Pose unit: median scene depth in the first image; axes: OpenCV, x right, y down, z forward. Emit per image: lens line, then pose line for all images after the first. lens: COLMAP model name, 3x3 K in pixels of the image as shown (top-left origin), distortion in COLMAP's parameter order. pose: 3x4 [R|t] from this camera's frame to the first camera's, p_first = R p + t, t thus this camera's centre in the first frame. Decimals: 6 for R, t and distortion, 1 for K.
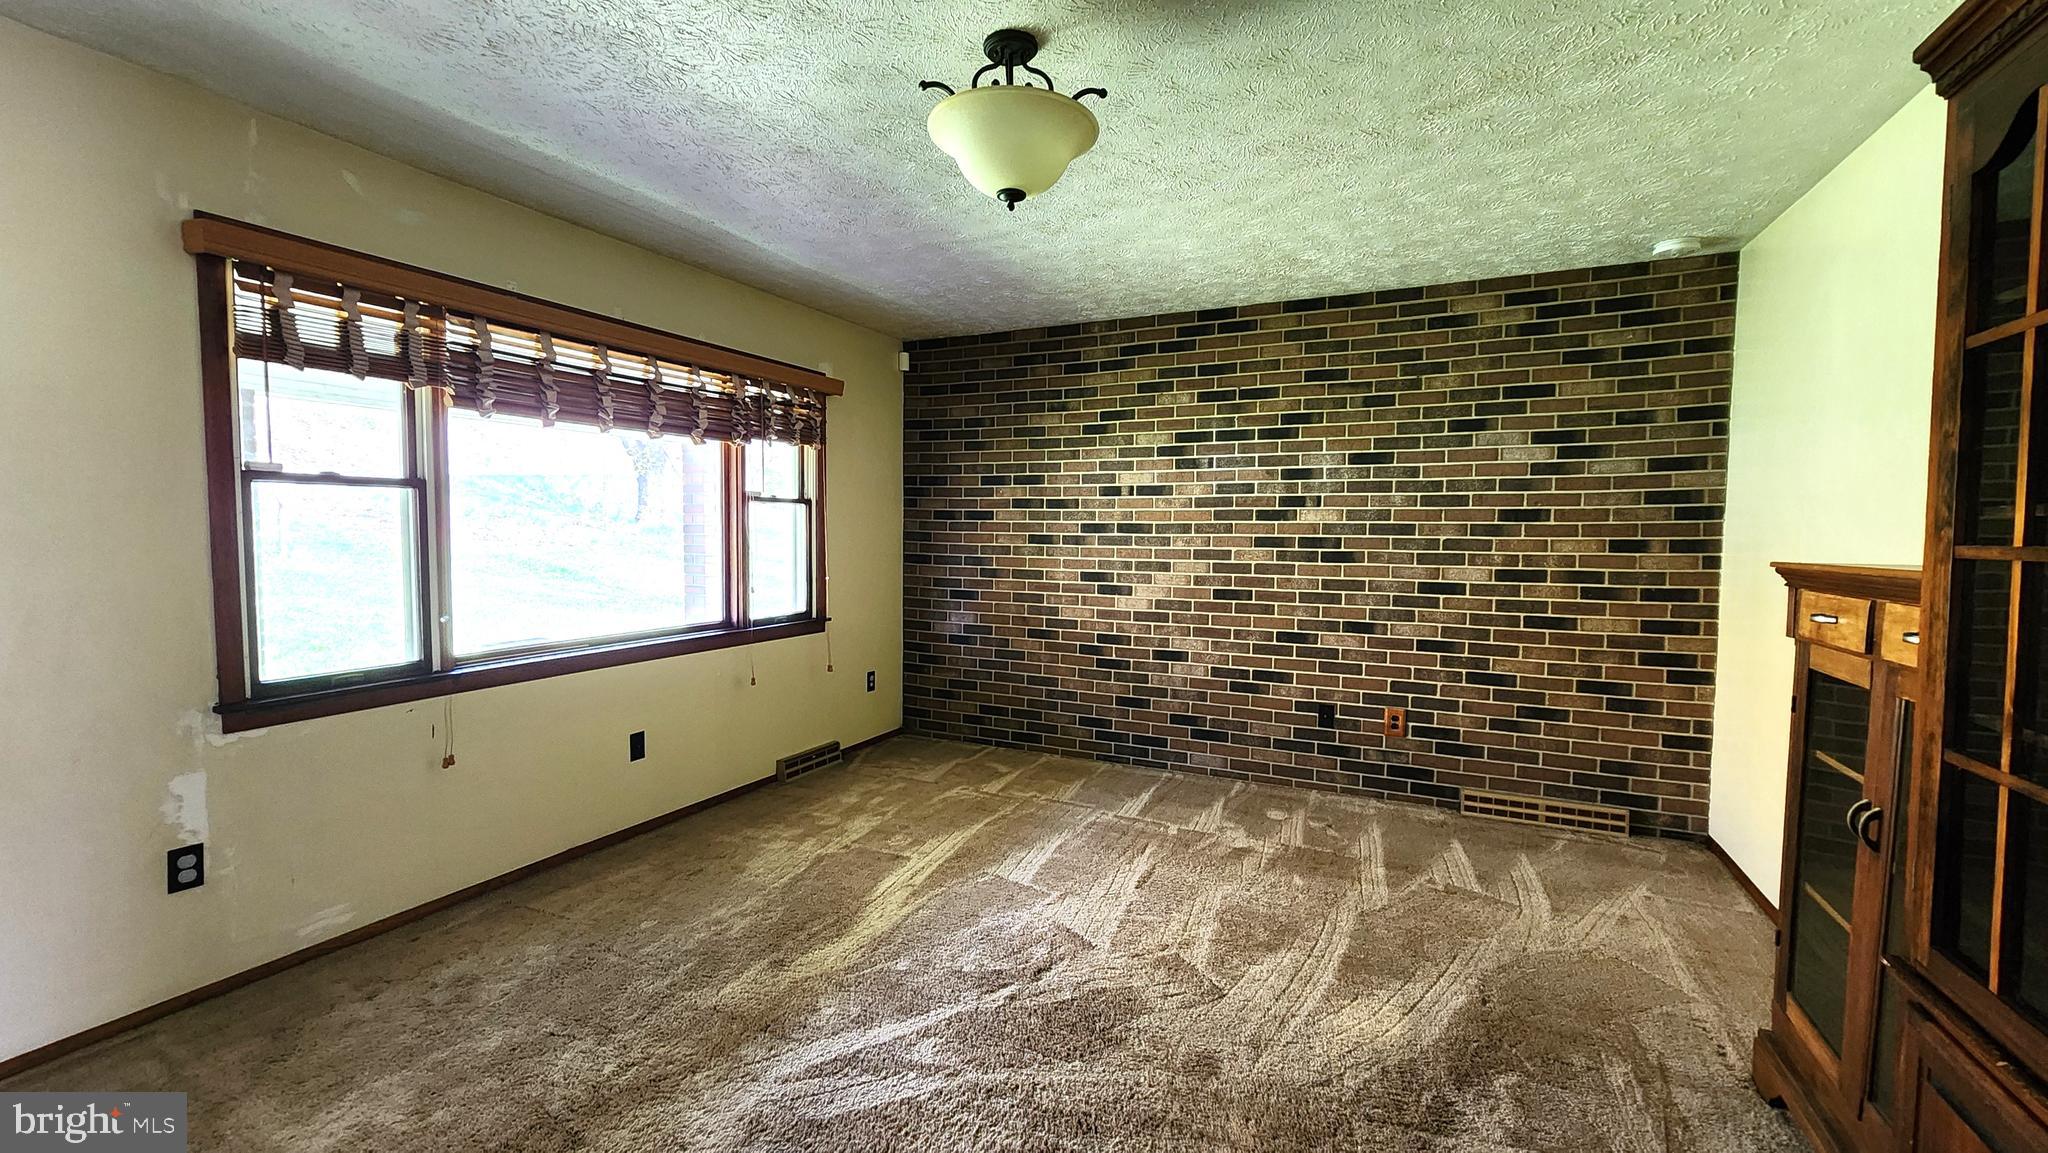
lens RADIAL K [[836.9, 0, 1010.2], [0, 836.9, 576.3], [0, 0, 1]] dist [-0.003675, 0.003459]
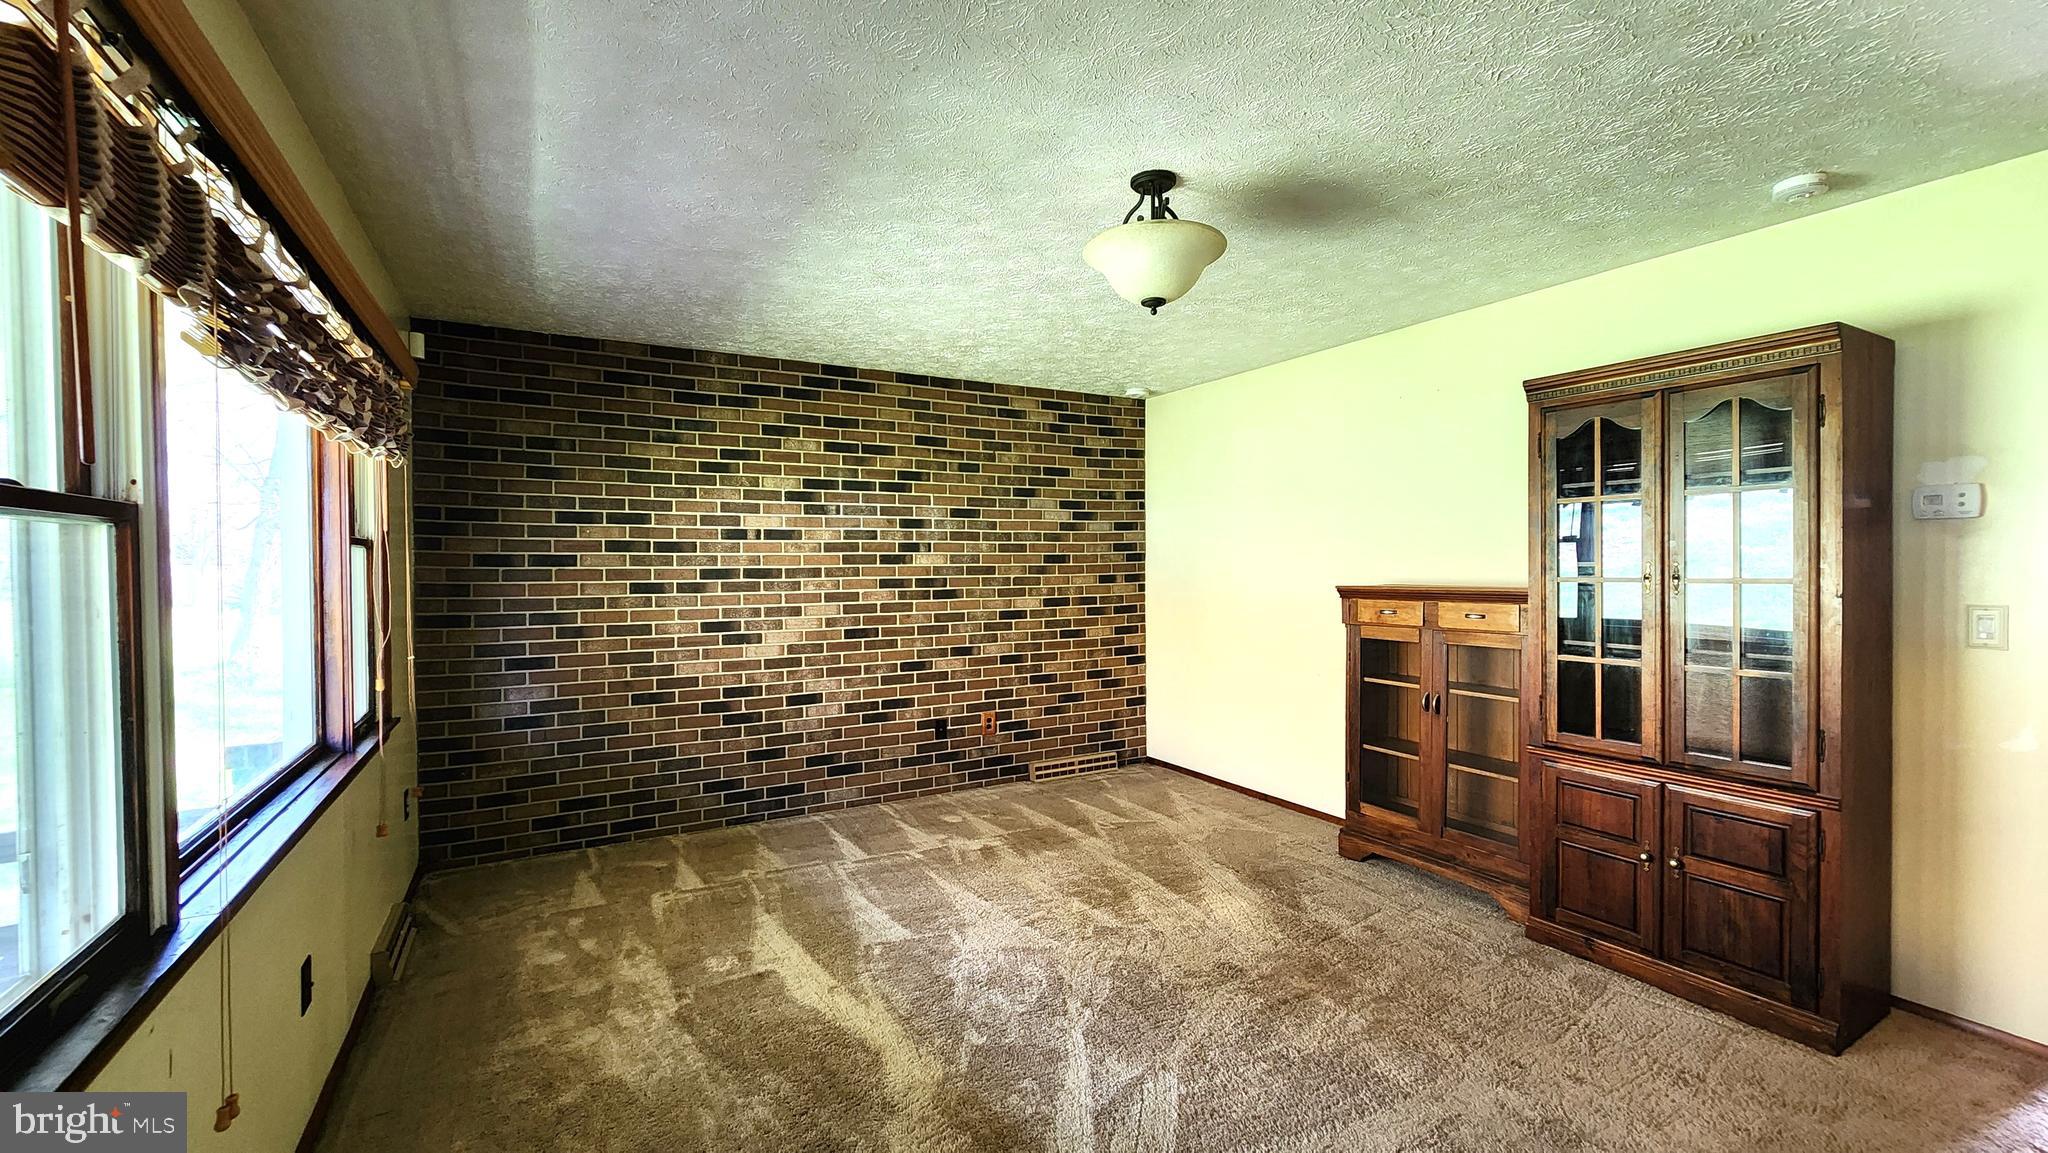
lens RADIAL K [[836.9, 0, 1010.2], [0, 836.9, 576.3], [0, 0, 1]] dist [-0.003675, 0.003459]
pose [[0.566863, -0.024370, 0.823451, -0.534919], [0.057270, 0.998310, -0.009880, -0.030939], [-0.821819, 0.052759, 0.567301, 0.240839]]
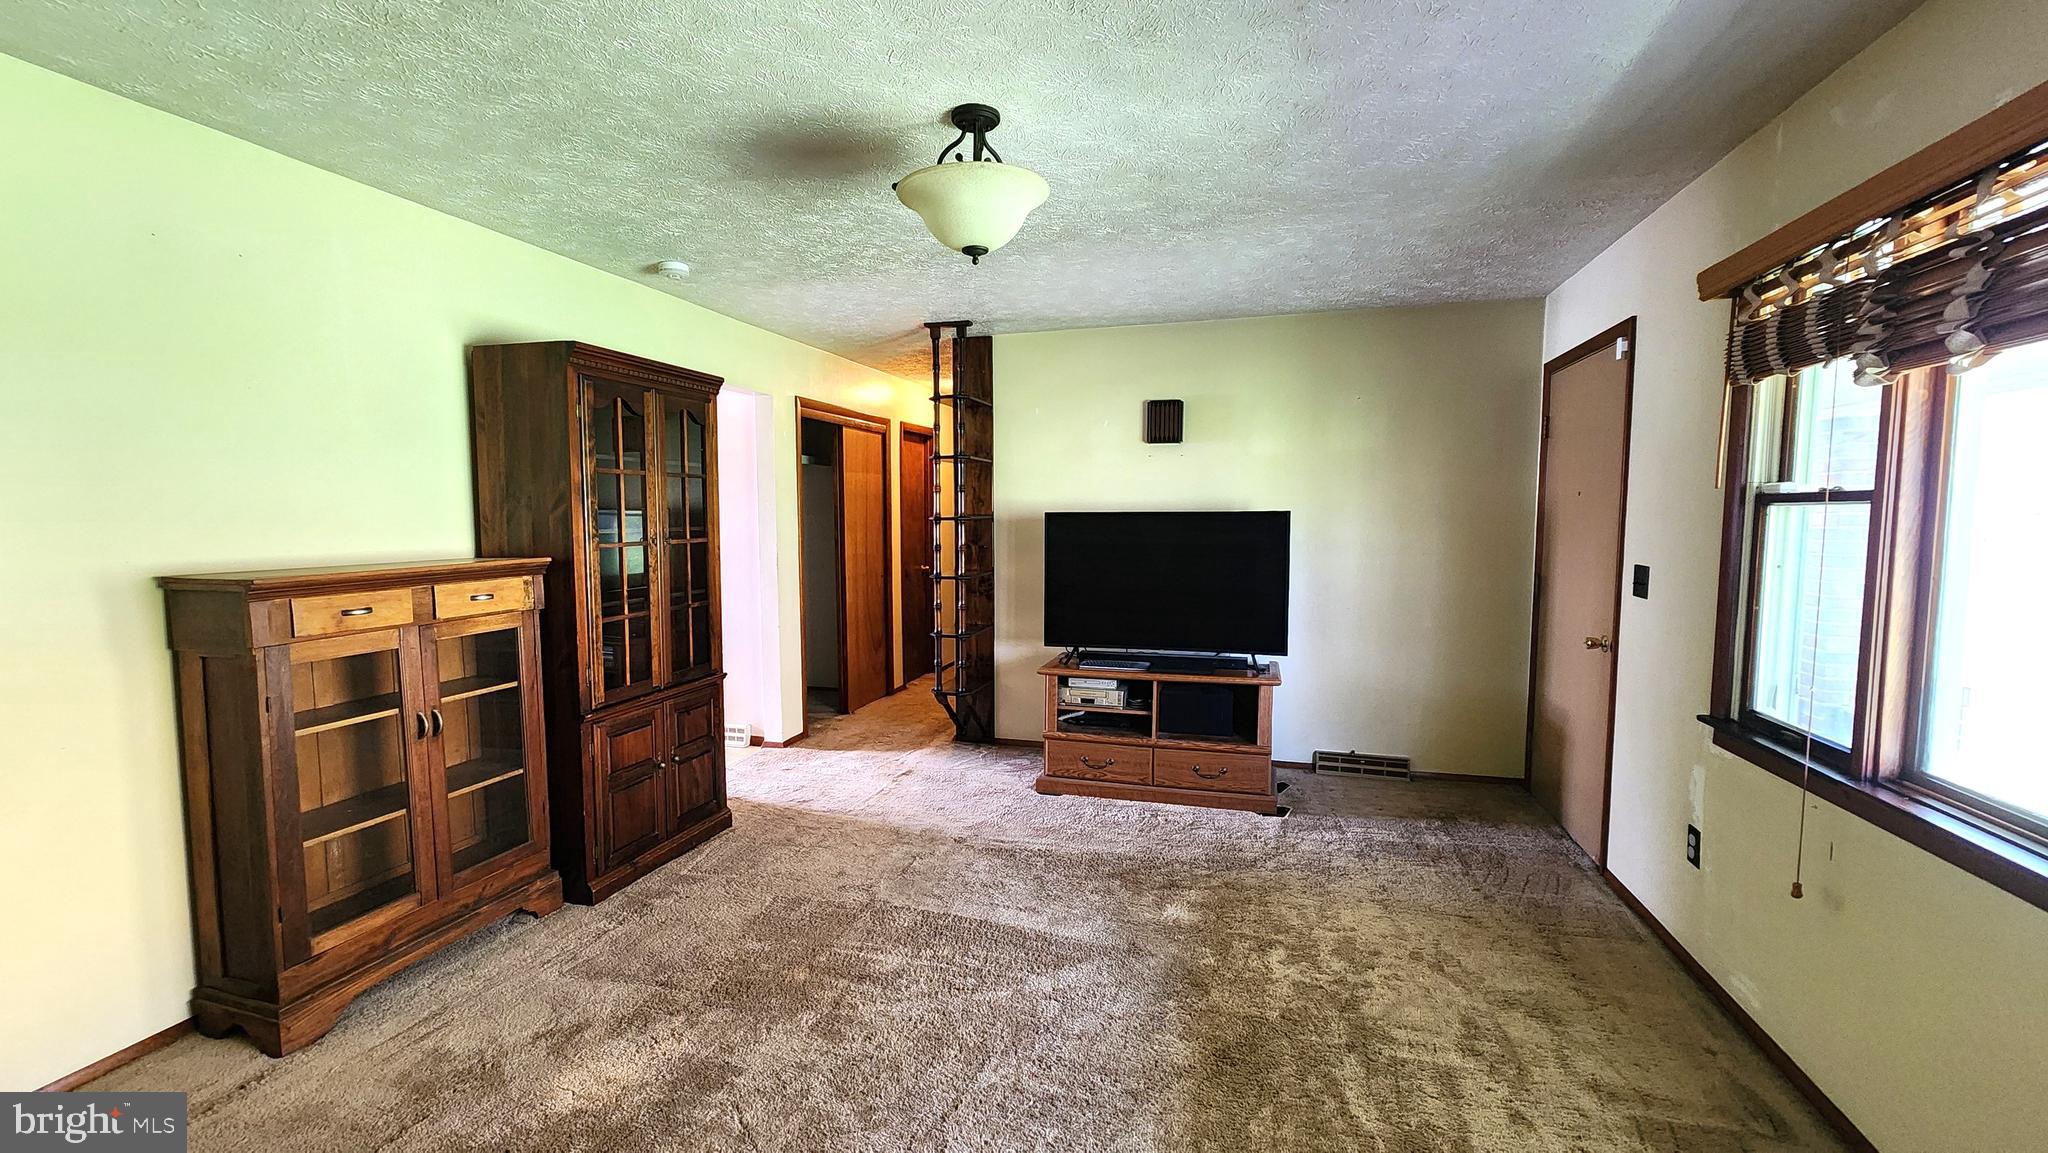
lens RADIAL K [[836.9, 0, 1010.2], [0, 836.9, 576.3], [0, 0, 1]] dist [-0.003675, 0.003459]
pose [[-0.985894, 0.007525, -0.167200, 0.070904], [-0.014971, 0.991019, 0.132882, -0.084590], [0.166698, 0.133511, -0.976927, 1.034347]]
